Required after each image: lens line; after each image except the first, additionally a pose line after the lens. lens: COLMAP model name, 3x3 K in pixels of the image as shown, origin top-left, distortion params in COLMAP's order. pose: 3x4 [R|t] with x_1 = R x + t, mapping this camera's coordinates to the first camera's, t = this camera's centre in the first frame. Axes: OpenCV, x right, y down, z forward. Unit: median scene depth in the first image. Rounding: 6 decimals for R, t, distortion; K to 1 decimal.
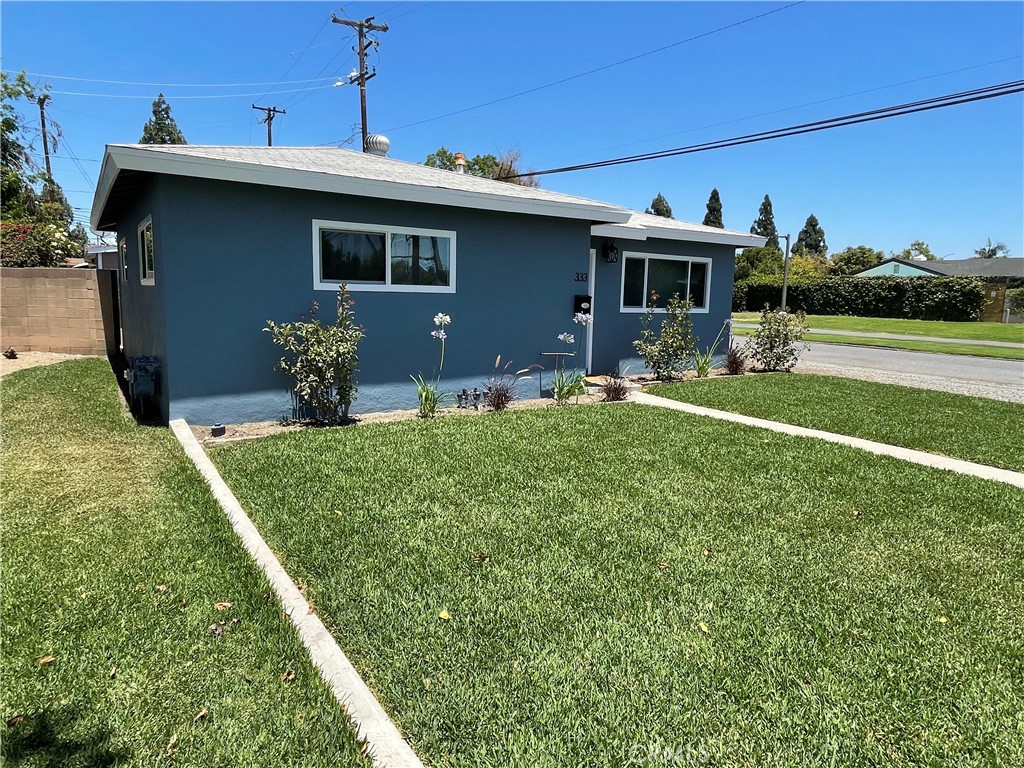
lens RADIAL K [[632.7, 0, 515.6], [0, 632.7, 385.7], [0, 0, 1]] dist [0.002095, 0.001275]
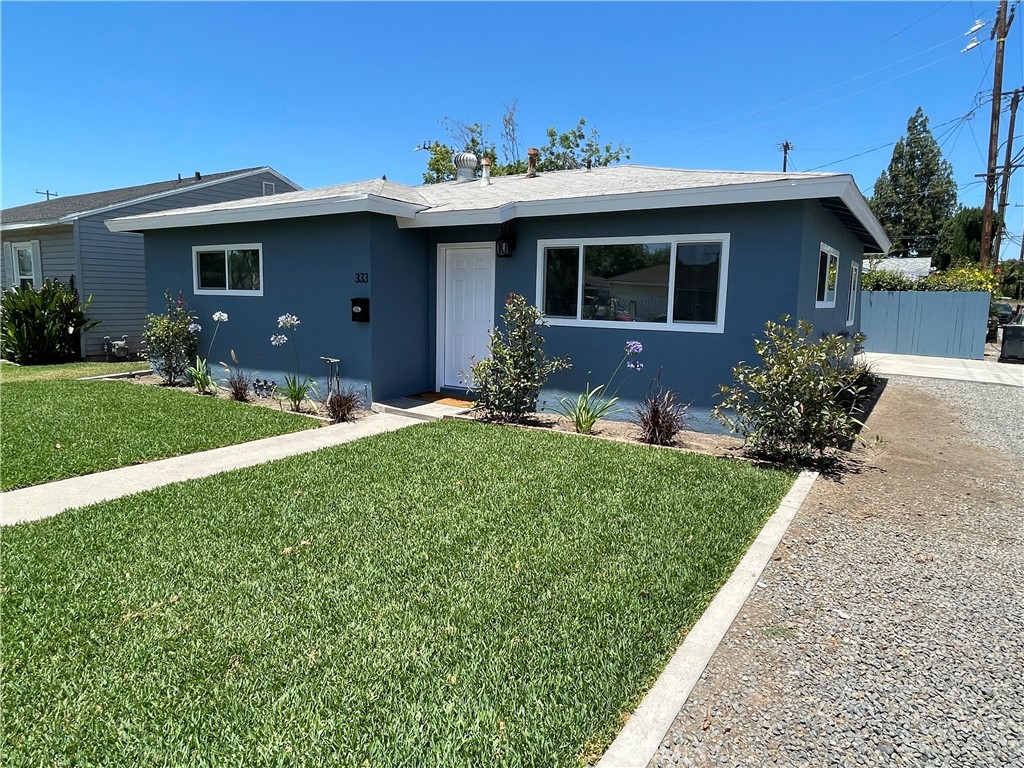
lens RADIAL K [[632.7, 0, 516.0], [0, 632.7, 381.9], [0, 0, 1]] dist [0.002095, 0.001275]
pose [[0.392886, 0.106330, -0.913419, 0.817978], [-0.143743, 0.988184, 0.053205, -0.083676], [0.908283, 0.110394, 0.403527, 0.678088]]
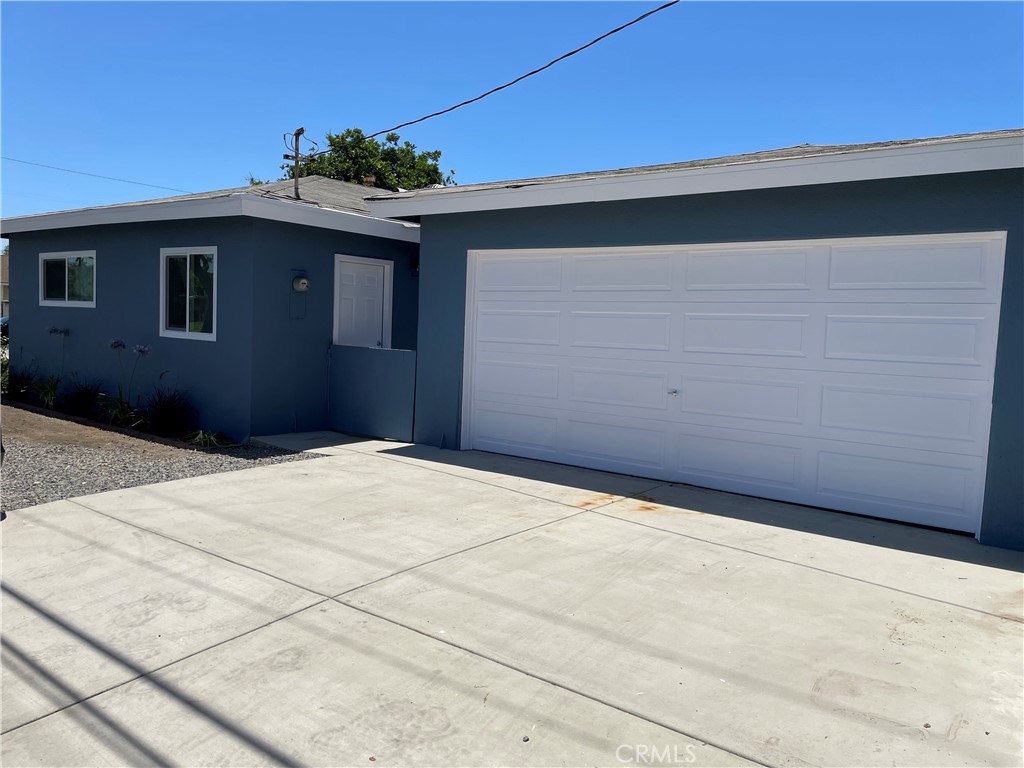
lens RADIAL K [[774.9, 0, 512.1], [0, 774.9, 381.2], [0, 0, 1]] dist [0.002645, -0.005247]
pose [[0.303577, 0.067422, -0.950418, 1.151853], [-0.164611, 0.986205, 0.017382, -0.149481], [0.938480, 0.151173, 0.310488, 1.142255]]
